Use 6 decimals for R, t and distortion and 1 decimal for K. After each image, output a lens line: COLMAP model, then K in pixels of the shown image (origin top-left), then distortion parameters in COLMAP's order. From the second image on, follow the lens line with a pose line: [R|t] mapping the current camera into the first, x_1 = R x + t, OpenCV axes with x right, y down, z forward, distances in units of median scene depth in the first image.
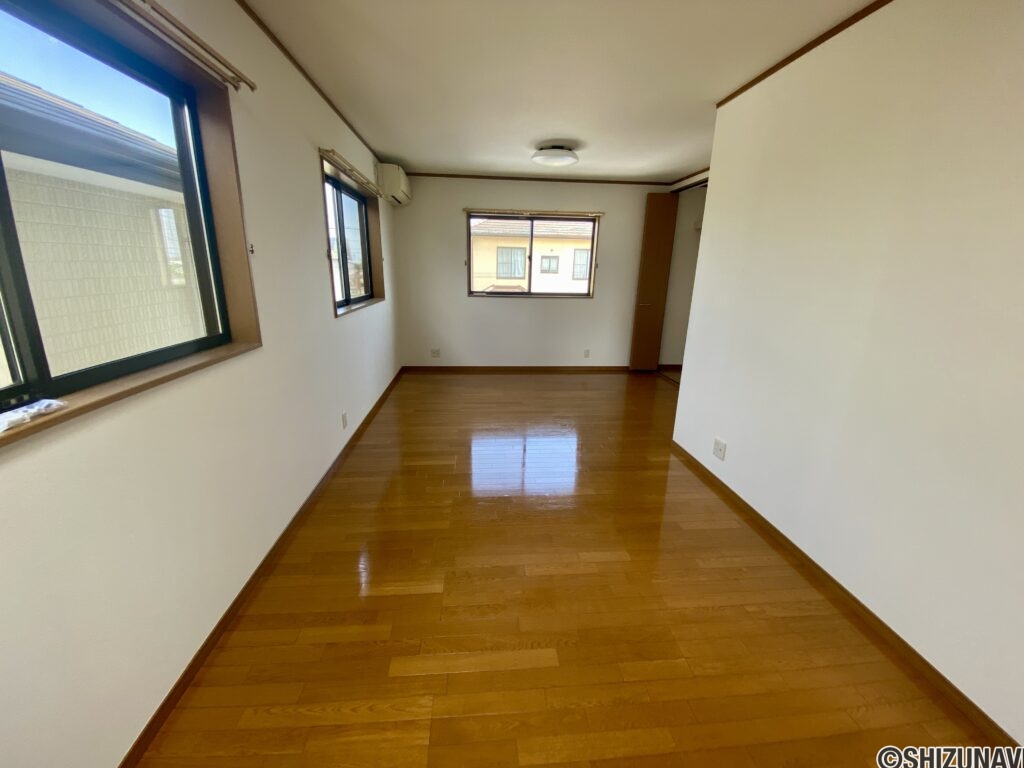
lens RADIAL K [[404.8, 0, 509.8], [0, 404.8, 382.2], [0, 0, 1]] dist [0.025144, -0.020383]
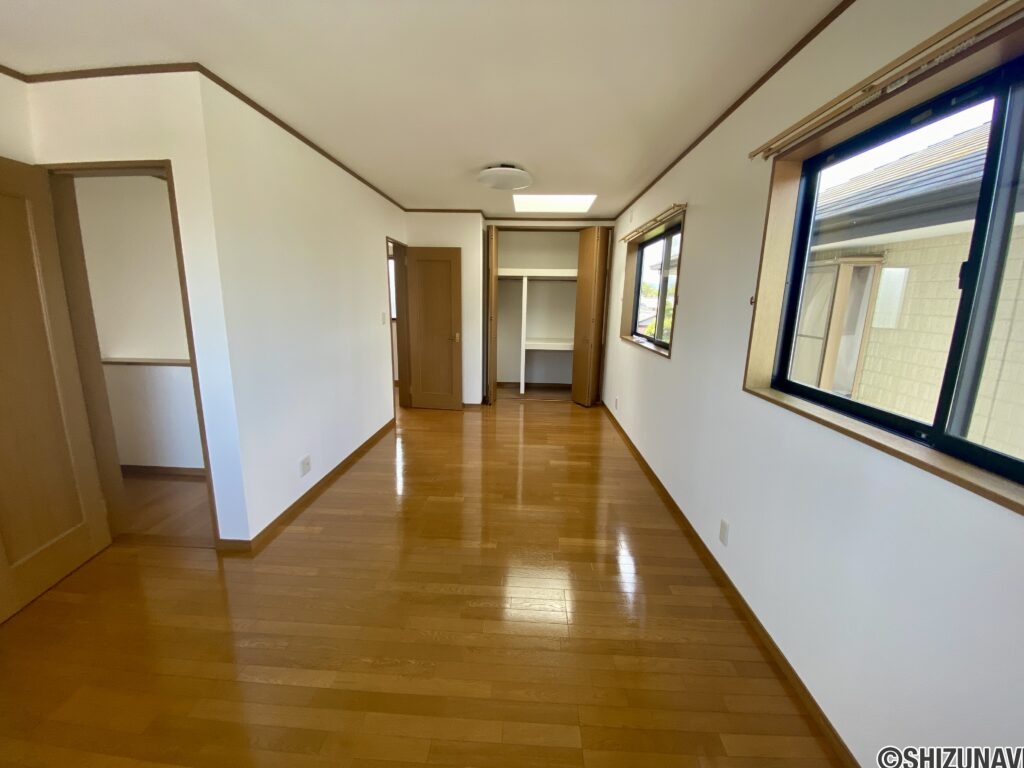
lens RADIAL K [[404.8, 0, 509.8], [0, 404.8, 382.2], [0, 0, 1]] dist [0.025144, -0.020383]
pose [[-0.989639, -0.069504, 0.125637, -0.132112], [-0.000122, 0.875432, 0.483341, -0.553956], [-0.143581, 0.478318, -0.866370, 1.788288]]
